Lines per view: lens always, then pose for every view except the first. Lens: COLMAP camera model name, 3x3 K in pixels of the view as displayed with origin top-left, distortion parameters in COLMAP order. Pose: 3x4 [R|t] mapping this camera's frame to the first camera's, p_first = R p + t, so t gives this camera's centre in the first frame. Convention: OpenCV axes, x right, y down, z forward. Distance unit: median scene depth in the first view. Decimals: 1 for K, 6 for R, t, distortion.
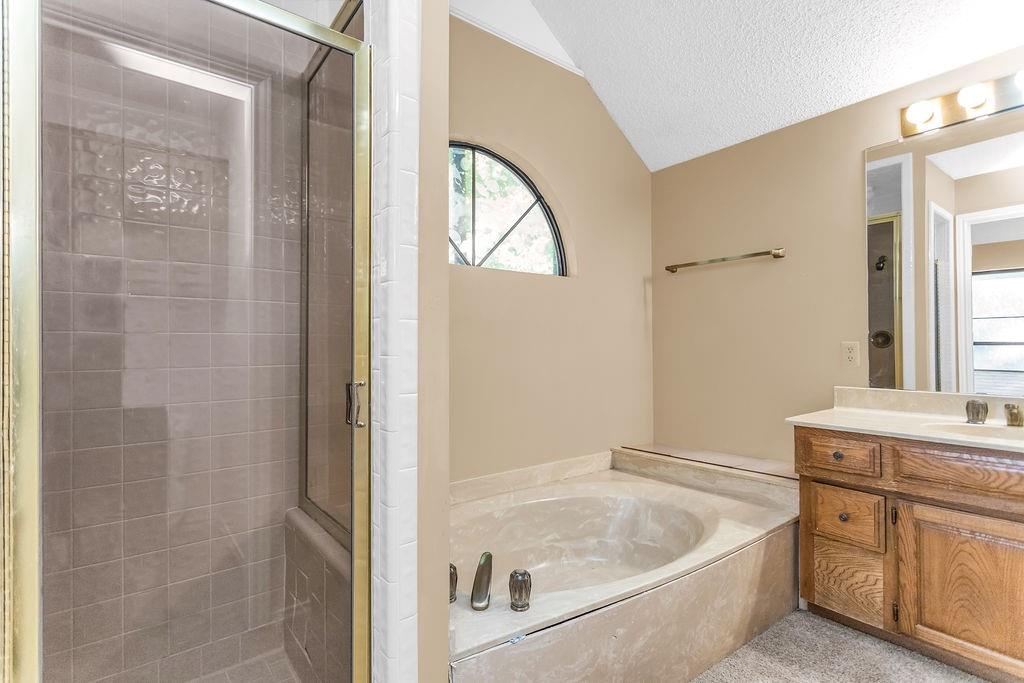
lens RADIAL K [[491.7, 0, 514.2], [0, 491.7, 343.7], [0, 0, 1]] dist [-0.001484, 0.000627]
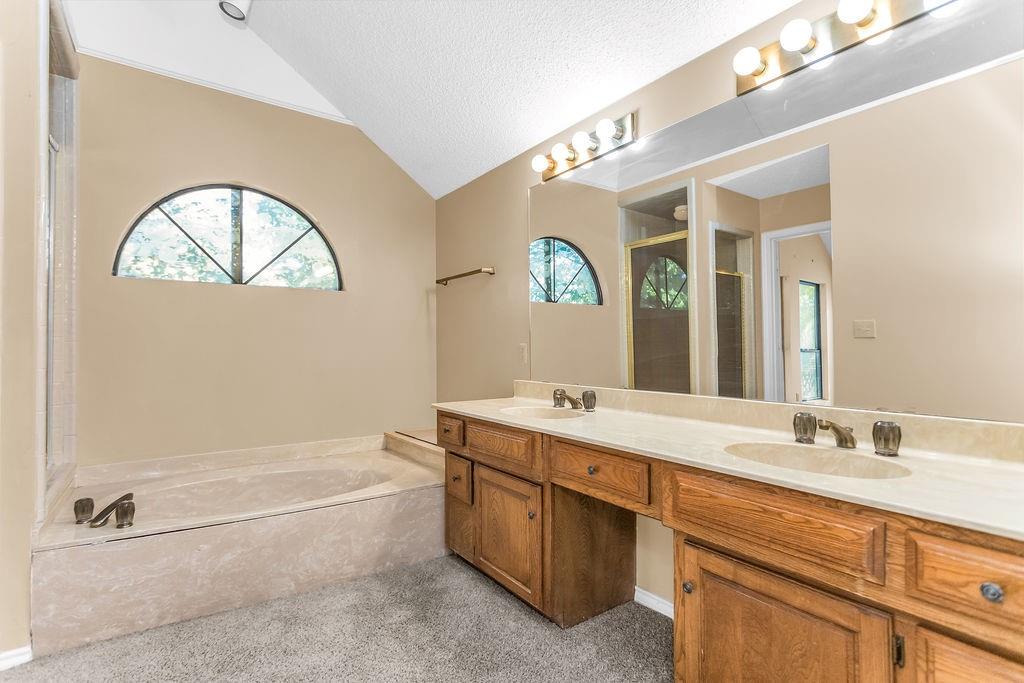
lens RADIAL K [[491.7, 0, 509.2], [0, 491.7, 341.7], [0, 0, 1]] dist [-0.001484, 0.000627]
pose [[0.999017, -0.004482, -0.044108, 0.682970], [0.004283, 0.999980, -0.004603, -0.002123], [0.044128, 0.004409, 0.999016, -0.231435]]
